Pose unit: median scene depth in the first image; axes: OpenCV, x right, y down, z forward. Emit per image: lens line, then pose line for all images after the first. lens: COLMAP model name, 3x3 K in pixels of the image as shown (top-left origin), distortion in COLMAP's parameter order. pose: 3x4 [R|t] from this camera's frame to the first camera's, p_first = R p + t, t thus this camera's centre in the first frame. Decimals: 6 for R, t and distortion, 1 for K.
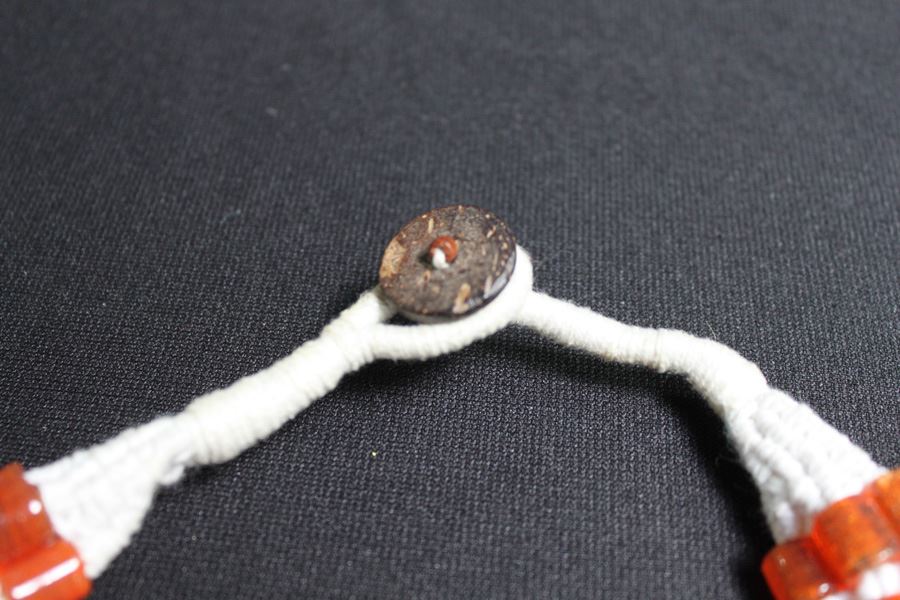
lens RADIAL K [[1241.4, 0, 450.0], [0, 1241.4, 300.0], [0, 0, 1]] dist [-0.050018, 0.032002]
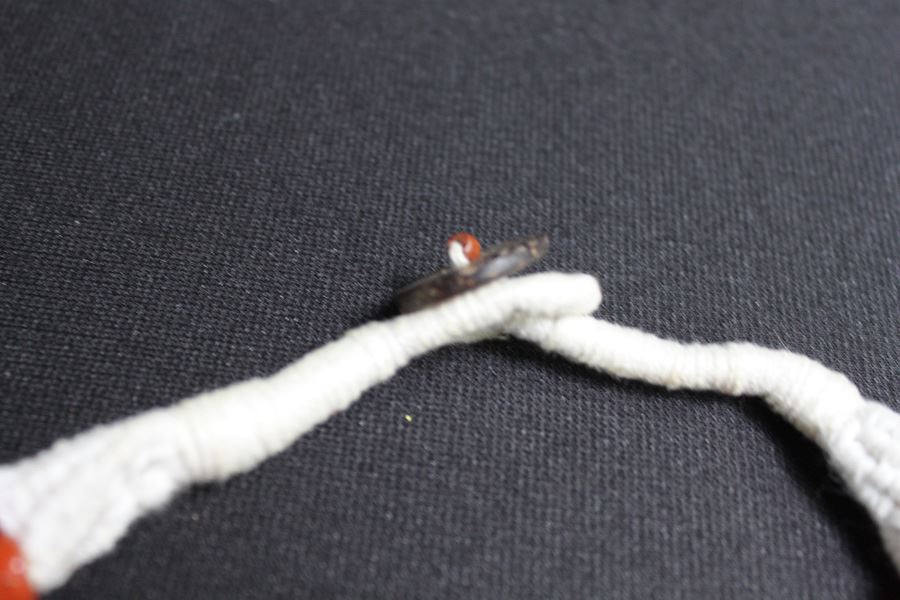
lens RADIAL K [[1241.4, 0, 450.0], [0, 1241.4, 300.0], [0, 0, 1]] dist [-0.050018, 0.032002]
pose [[0.998912, -0.043748, -0.016135, -0.016180], [0.042336, 0.995945, -0.079376, 0.114696], [0.019543, 0.078607, 0.996714, 0.158402]]
